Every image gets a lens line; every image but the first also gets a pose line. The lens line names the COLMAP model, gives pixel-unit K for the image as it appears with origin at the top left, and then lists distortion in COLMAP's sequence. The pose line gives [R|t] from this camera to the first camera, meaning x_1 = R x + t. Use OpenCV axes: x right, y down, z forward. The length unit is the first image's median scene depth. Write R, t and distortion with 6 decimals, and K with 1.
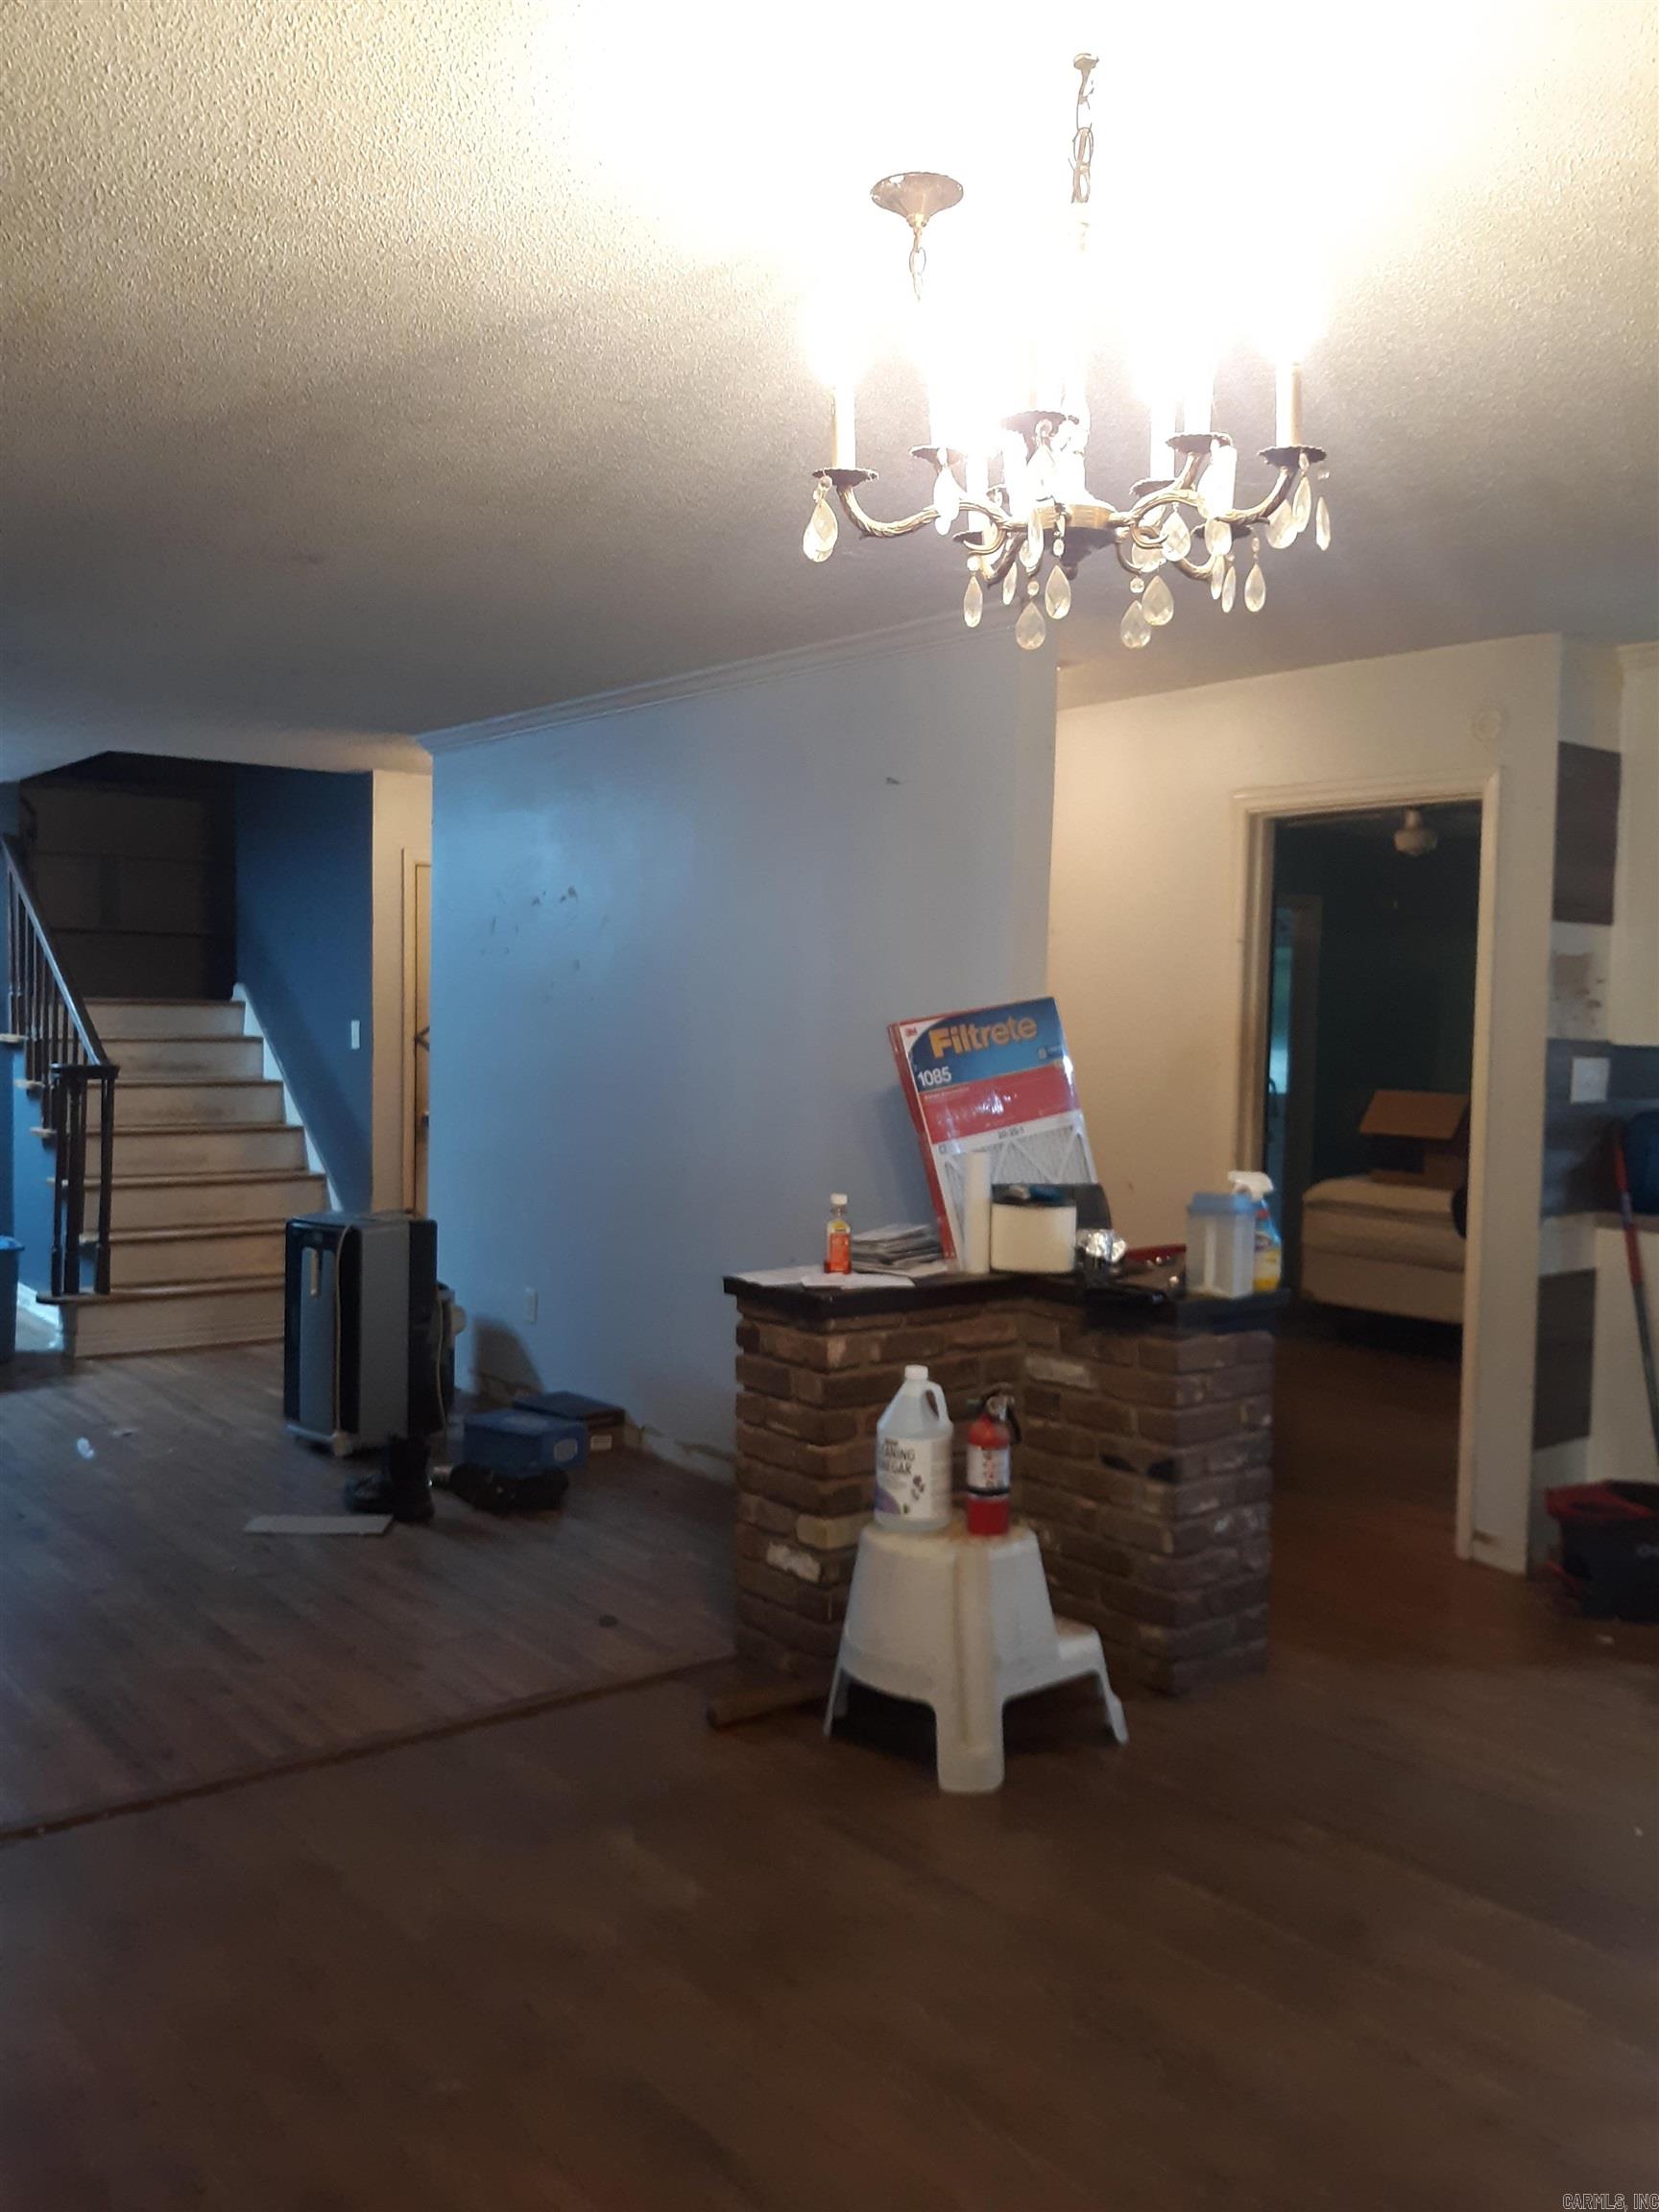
lens RADIAL K [[1786.3, 0, 829.5], [0, 1786.3, 1106.0], [0, 0, 1]] dist [0.002309, -0.299256]
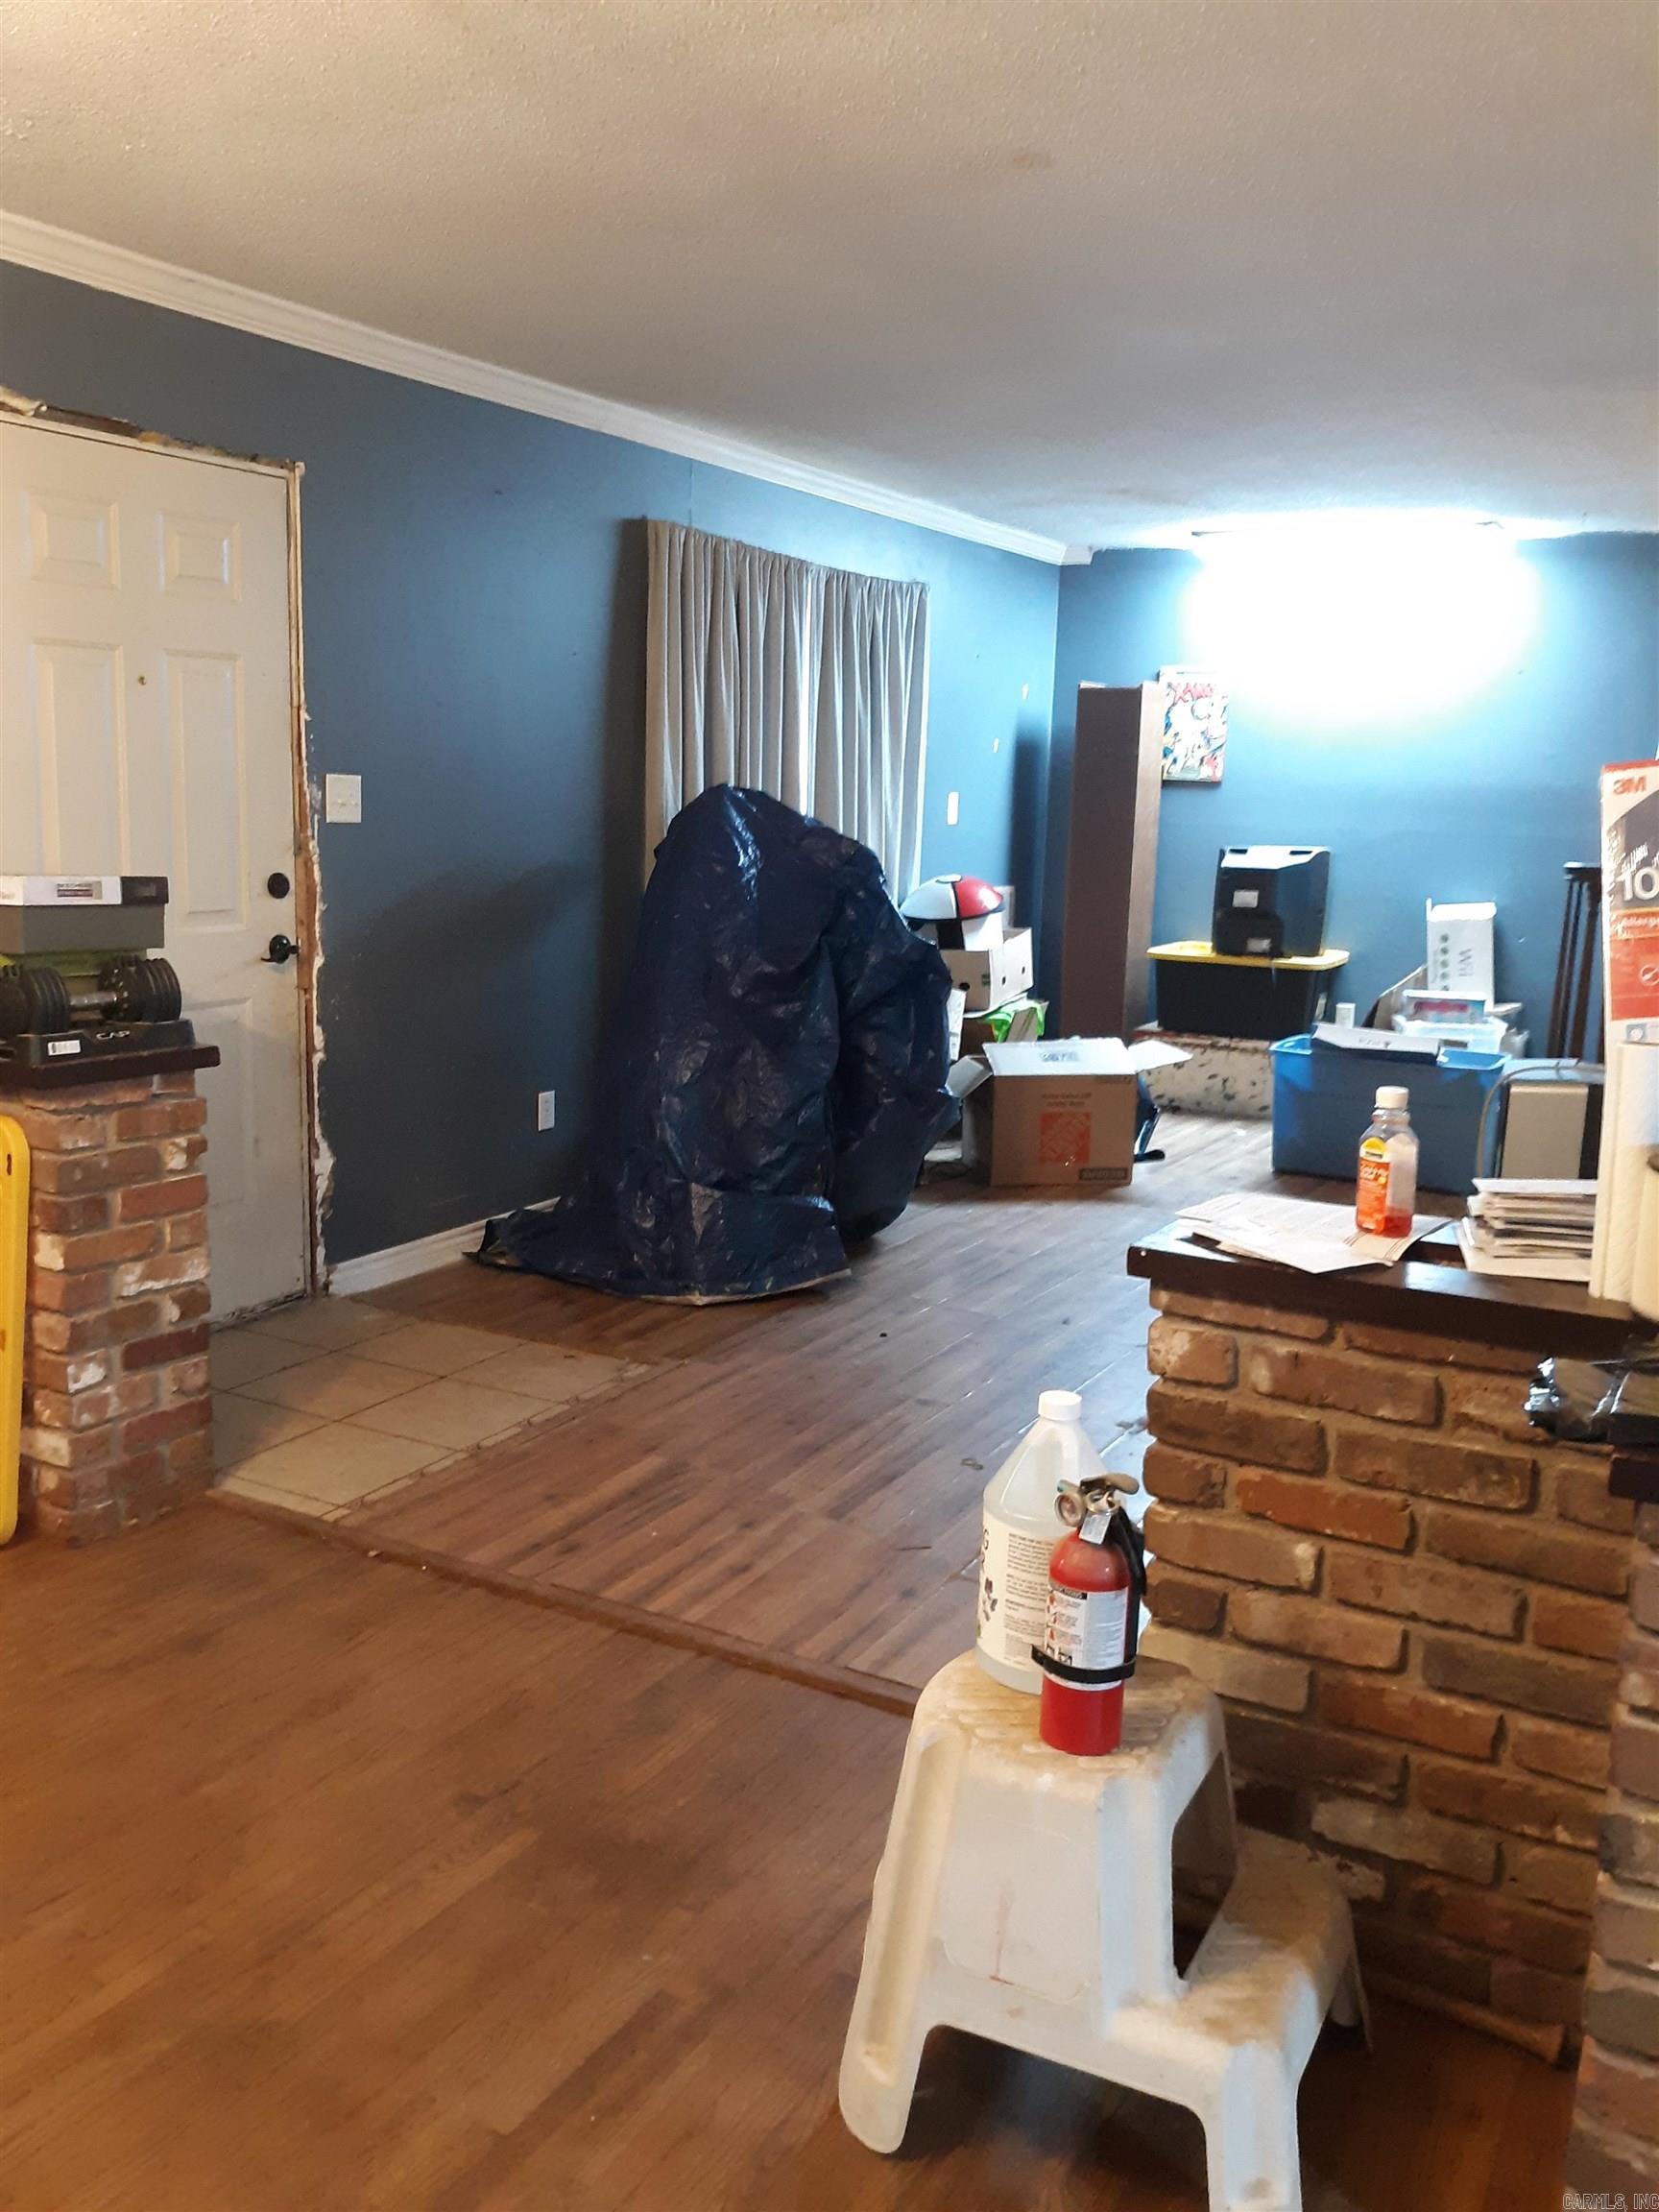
lens RADIAL K [[1786.3, 0, 829.5], [0, 1786.3, 1106.0], [0, 0, 1]] dist [0.002309, -0.299256]
pose [[0.369294, 0.156334, -0.916068, 0.457570], [-0.062818, 0.987693, 0.143234, -0.010832], [0.927187, 0.004651, 0.374570, 0.679166]]
